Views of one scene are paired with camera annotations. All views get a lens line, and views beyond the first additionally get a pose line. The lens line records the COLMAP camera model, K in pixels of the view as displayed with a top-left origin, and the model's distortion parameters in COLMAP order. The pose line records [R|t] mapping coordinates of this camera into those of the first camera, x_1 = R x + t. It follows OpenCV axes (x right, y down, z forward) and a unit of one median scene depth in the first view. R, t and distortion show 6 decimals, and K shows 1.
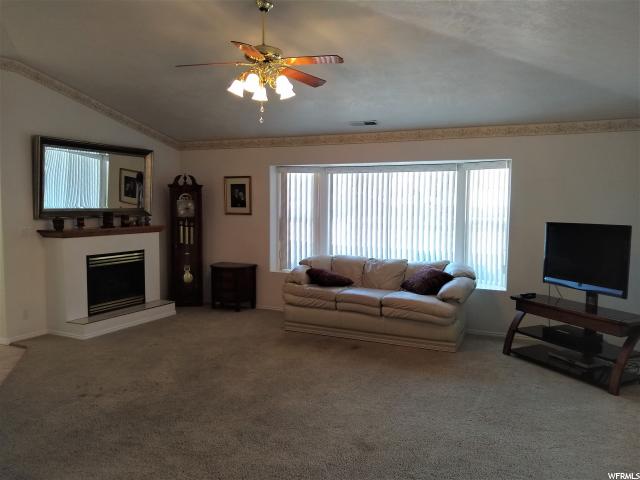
lens RADIAL K [[509.5, 0, 312.4], [0, 509.5, 236.9], [0, 0, 1]] dist [0.010819, -0.004775]
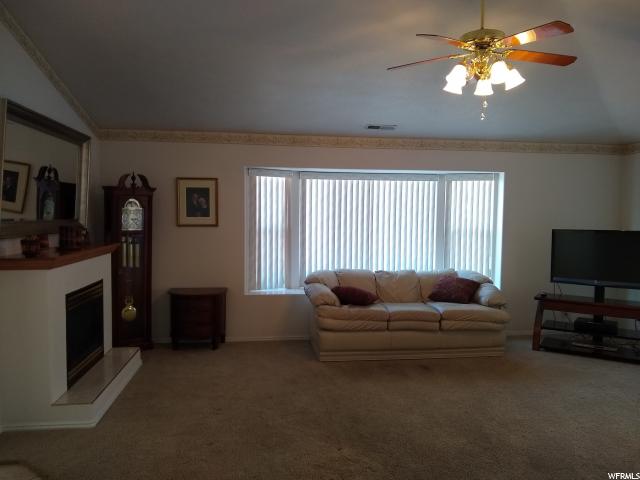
lens RADIAL K [[509.5, 0, 312.4], [0, 509.5, 236.9], [0, 0, 1]] dist [0.010819, -0.004775]
pose [[0.833949, -0.027389, 0.551161, -0.484819], [0.034121, 0.999416, -0.001962, -0.021928], [-0.550785, 0.020443, 0.834397, 0.268398]]
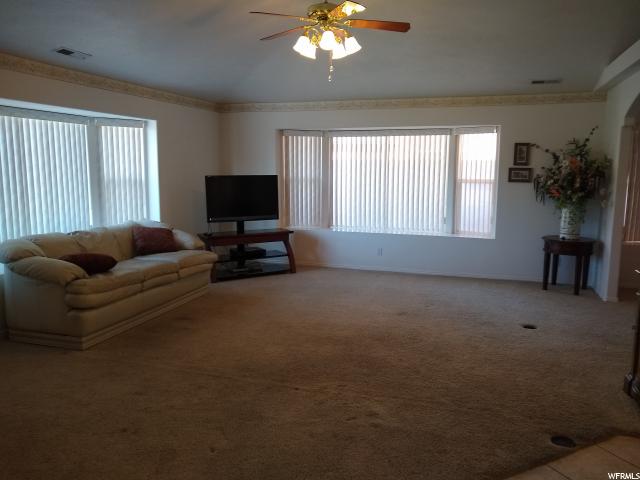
lens RADIAL K [[512.9, 0, 320.0], [0, 512.9, 240.0], [0, 0, 1]] dist [0.023654, -0.002270]
pose [[-0.147163, -0.150211, 0.977640, -0.685815], [0.062209, 0.985039, 0.160712, -0.046837], [-0.987154, 0.084469, -0.135617, 0.707747]]
